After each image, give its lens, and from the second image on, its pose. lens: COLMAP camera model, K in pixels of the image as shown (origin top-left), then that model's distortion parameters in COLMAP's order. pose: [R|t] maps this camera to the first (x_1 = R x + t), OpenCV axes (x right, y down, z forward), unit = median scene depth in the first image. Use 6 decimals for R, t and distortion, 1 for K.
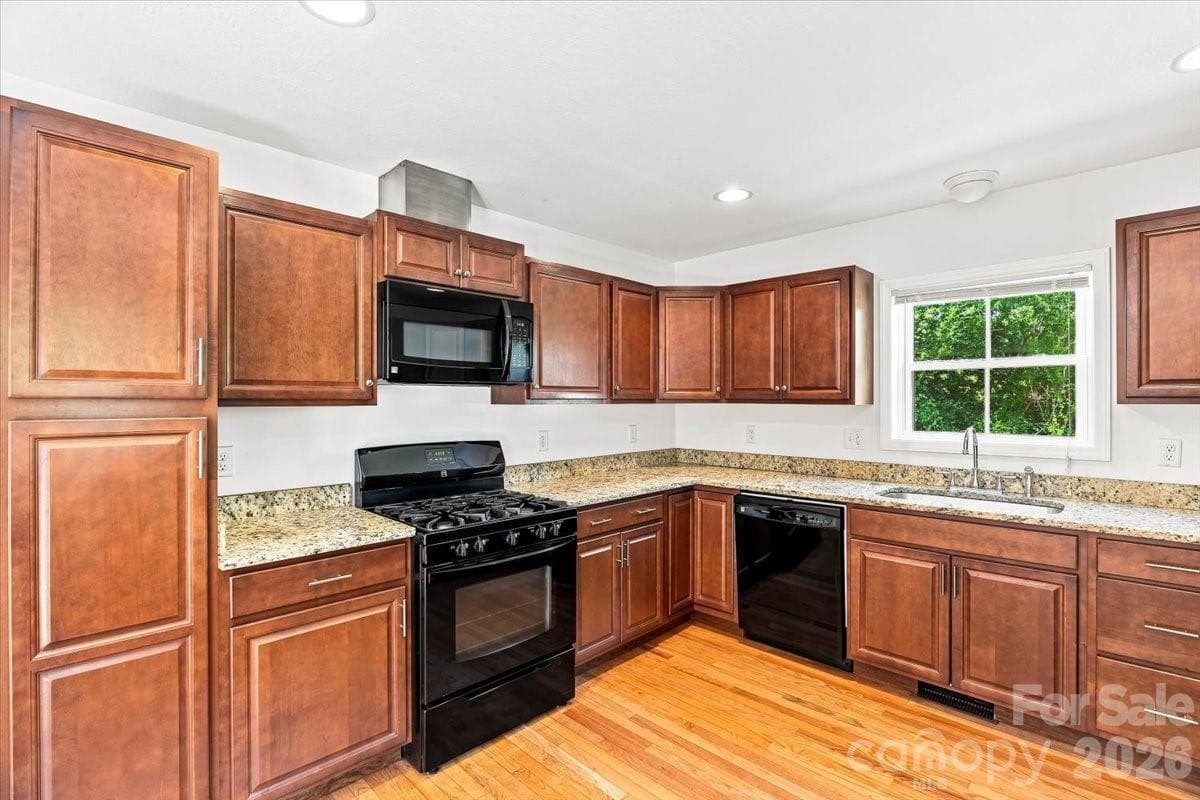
lens RADIAL K [[552.9, 0, 603.6], [0, 552.9, 401.3], [0, 0, 1]] dist [-0.018772, 0.002775]
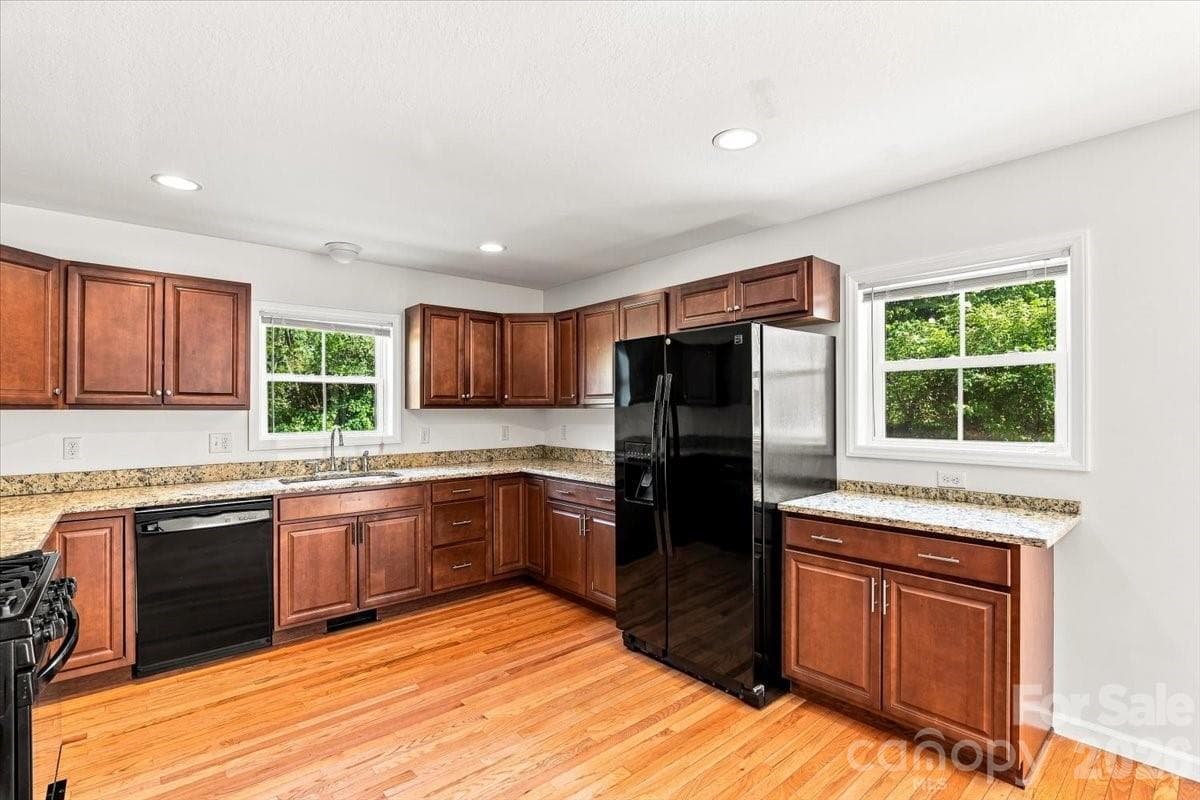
lens RADIAL K [[552.9, 0, 606.3], [0, 552.9, 406.1], [0, 0, 1]] dist [-0.018772, 0.002775]
pose [[0.068260, 0.005635, 0.997652, -0.615073], [0.003086, 0.999978, -0.005859, 0.006992], [-0.997663, 0.003479, 0.068241, 0.221342]]
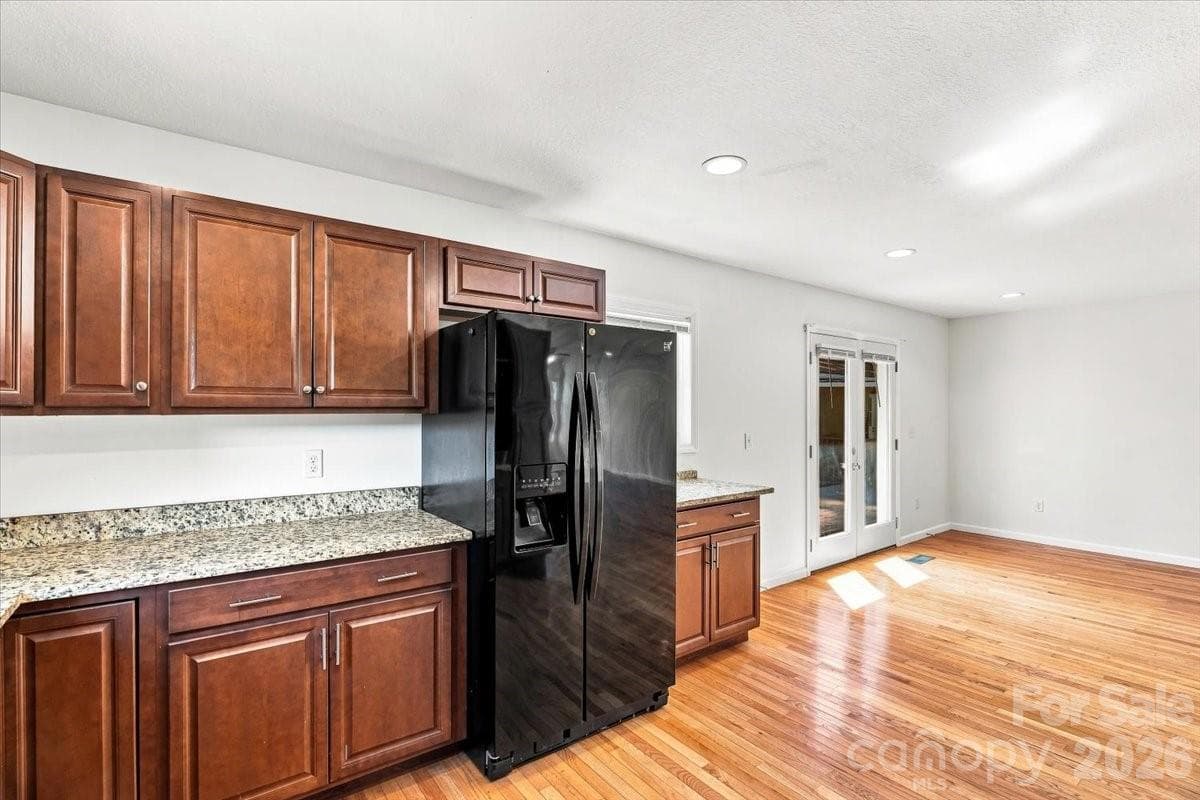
lens RADIAL K [[552.9, 0, 598.4], [0, 552.9, 410.8], [0, 0, 1]] dist [-0.018772, 0.002775]
pose [[-0.989253, 0.000460, 0.146210, 0.239245], [0.000205, 0.999998, -0.001759, -0.000020], [-0.146211, -0.001711, -0.989252, 0.942910]]
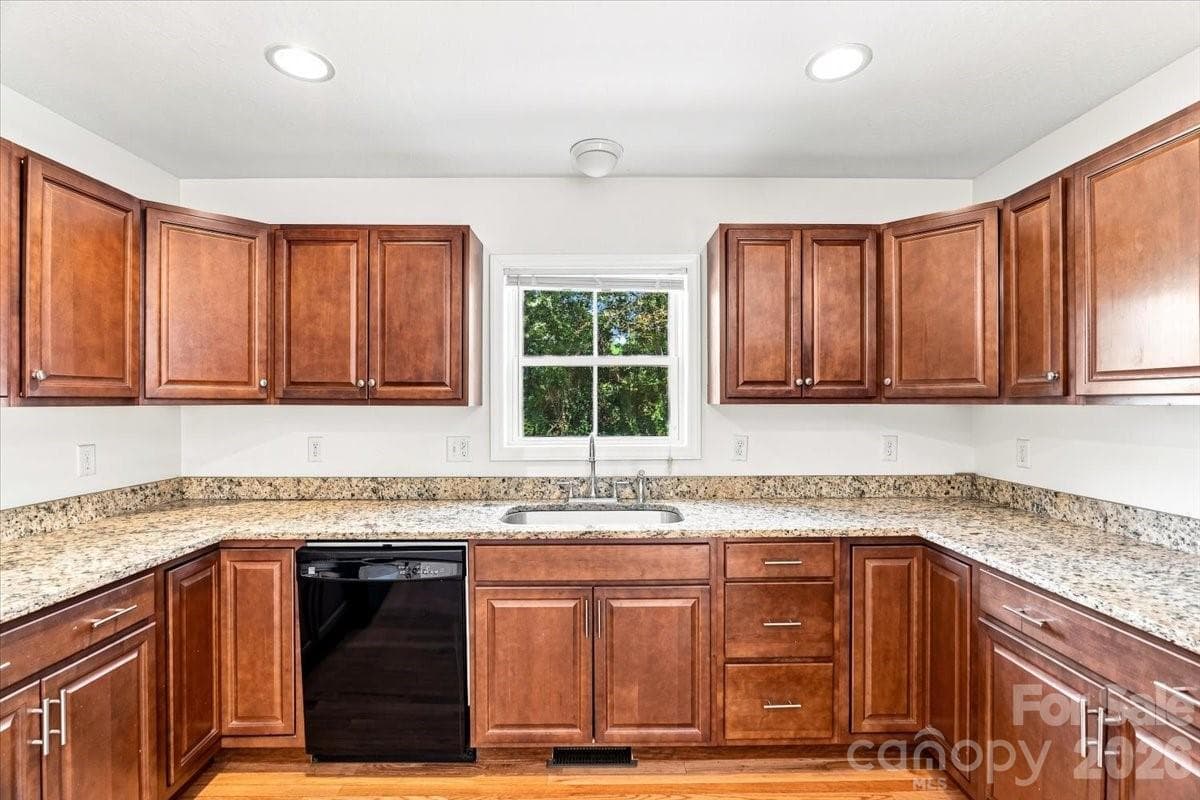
lens RADIAL K [[552.9, 0, 601.5], [0, 552.9, 402.3], [0, 0, 1]] dist [-0.018772, 0.002775]
pose [[0.706171, -0.000128, 0.708041, 0.041130], [0.000158, 1.000000, 0.000023, 0.000998], [-0.708041, 0.000096, 0.706171, 0.333837]]
